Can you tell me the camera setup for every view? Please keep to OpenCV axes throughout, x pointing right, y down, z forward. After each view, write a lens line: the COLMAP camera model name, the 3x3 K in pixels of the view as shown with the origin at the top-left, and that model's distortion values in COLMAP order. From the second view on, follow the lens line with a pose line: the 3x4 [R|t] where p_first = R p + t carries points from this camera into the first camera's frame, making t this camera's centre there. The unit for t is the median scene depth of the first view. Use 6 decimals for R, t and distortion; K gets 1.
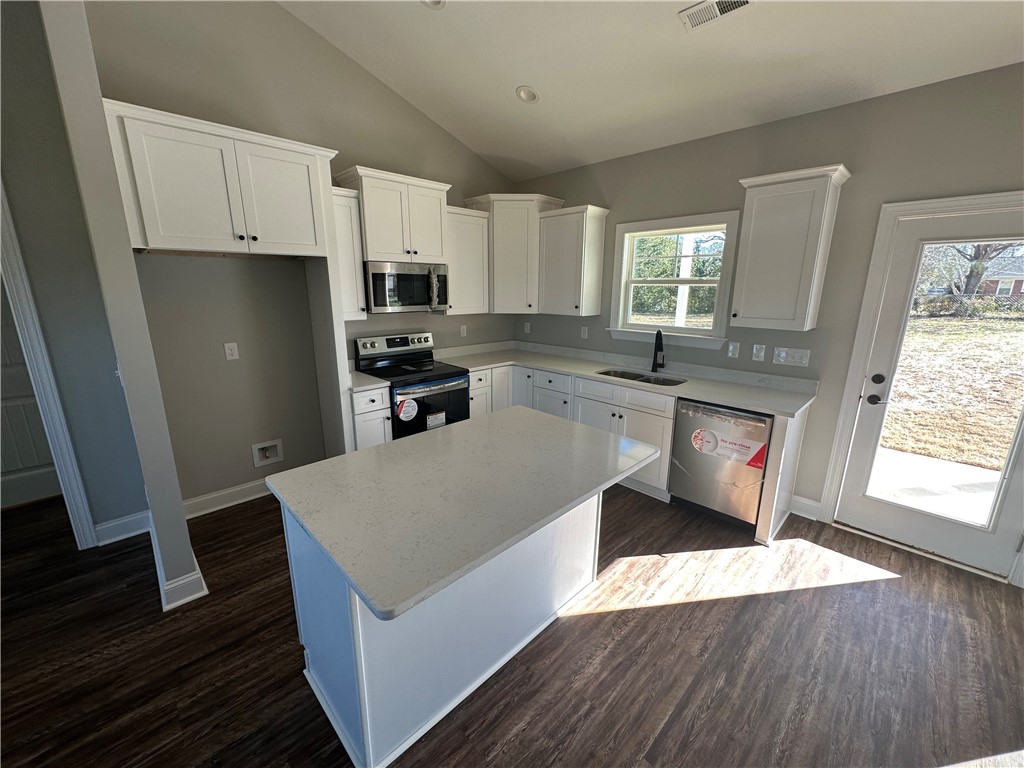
lens RADIAL K [[406.4, 0, 512.8], [0, 406.4, 386.5], [0, 0, 1]] dist [-0.003623, -0.000396]
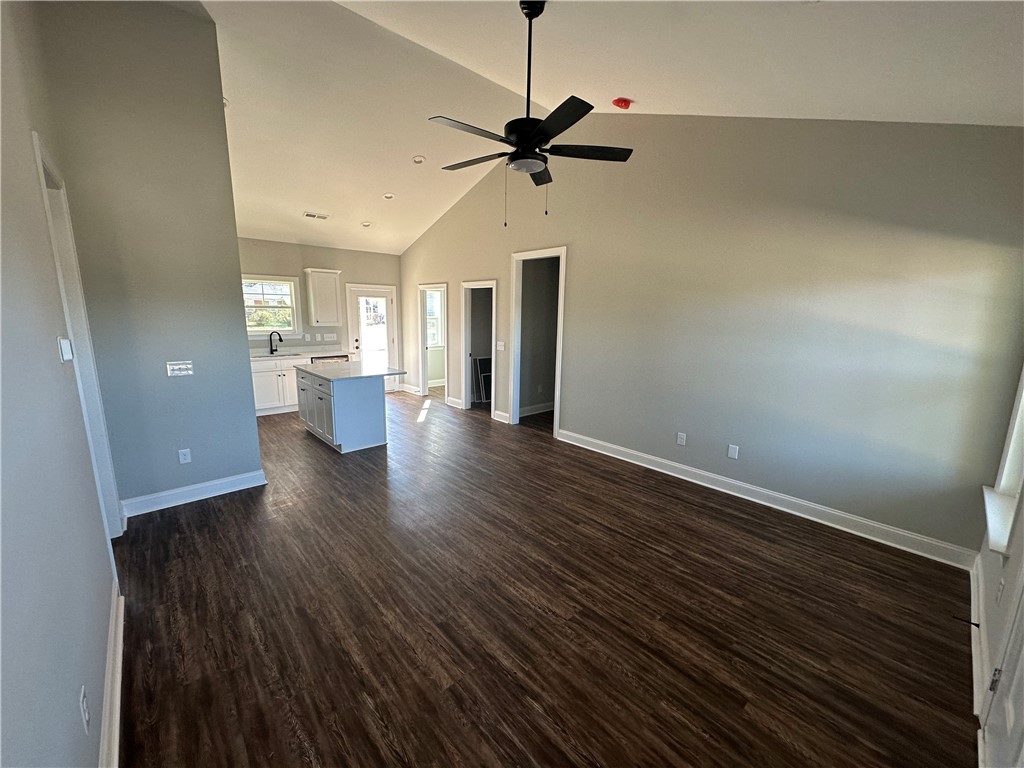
lens RADIAL K [[406.4, 0, 516.0], [0, 406.4, 387.1], [0, 0, 1]] dist [-0.003623, -0.000396]
pose [[0.032781, -0.190305, 0.981178, -1.815170], [0.228551, 0.957120, 0.178003, 0.039730], [-0.972980, 0.218414, 0.074869, -0.258299]]
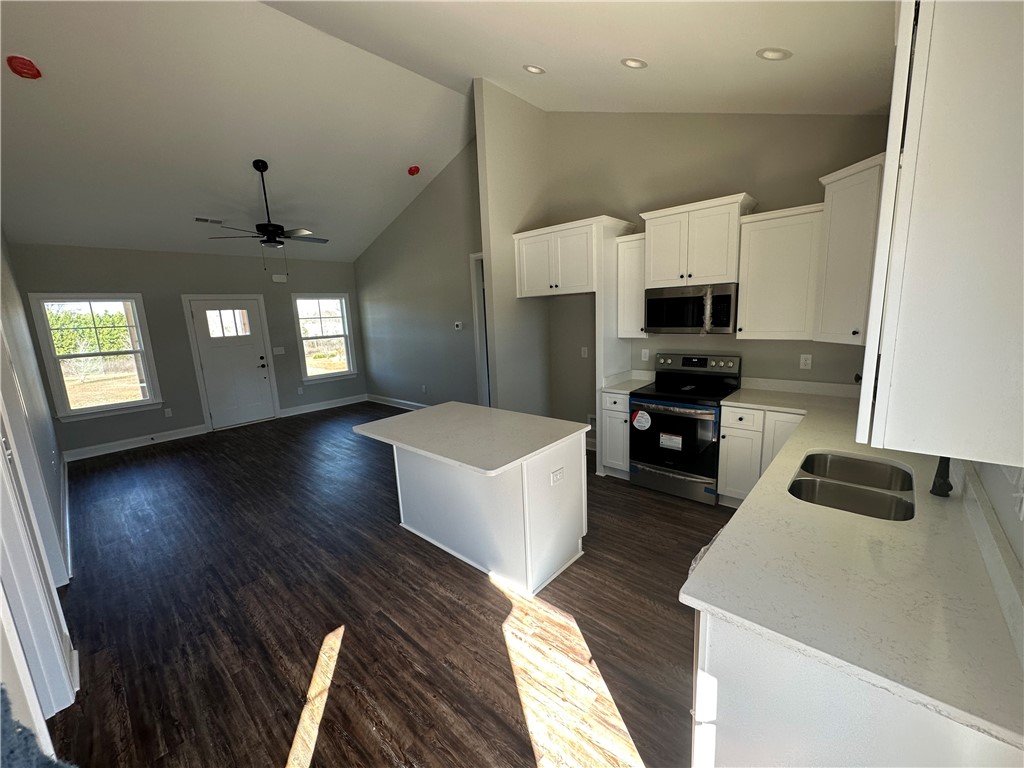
lens RADIAL K [[406.4, 0, 518.9], [0, 406.4, 389.4], [0, 0, 1]] dist [-0.003623, -0.000396]
pose [[0.070657, 0.186580, -0.979896, 0.889922], [-0.195621, 0.965867, 0.169803, -0.164697], [0.978131, 0.179691, 0.104744, 0.600094]]
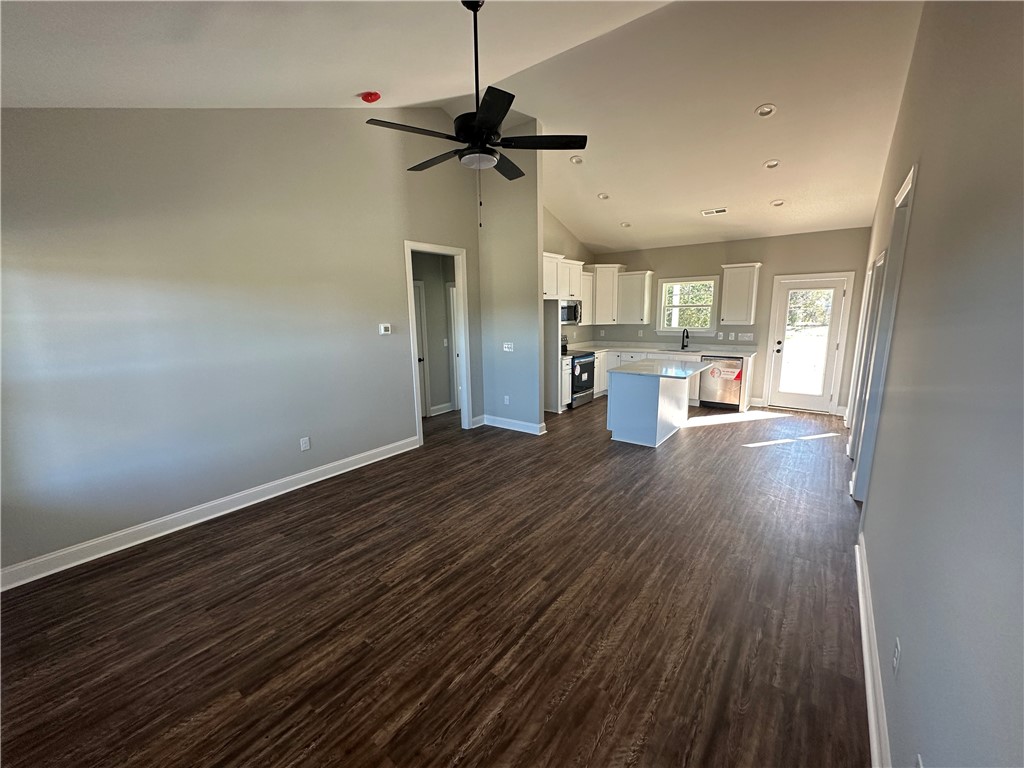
lens RADIAL K [[406.4, 0, 511.7], [0, 406.4, 389.0], [0, 0, 1]] dist [-0.003623, -0.000396]
pose [[0.990538, -0.048748, 0.128288, -0.957419], [0.055586, 0.997188, -0.050268, 0.266647], [-0.125476, 0.056923, 0.990462, -1.124660]]
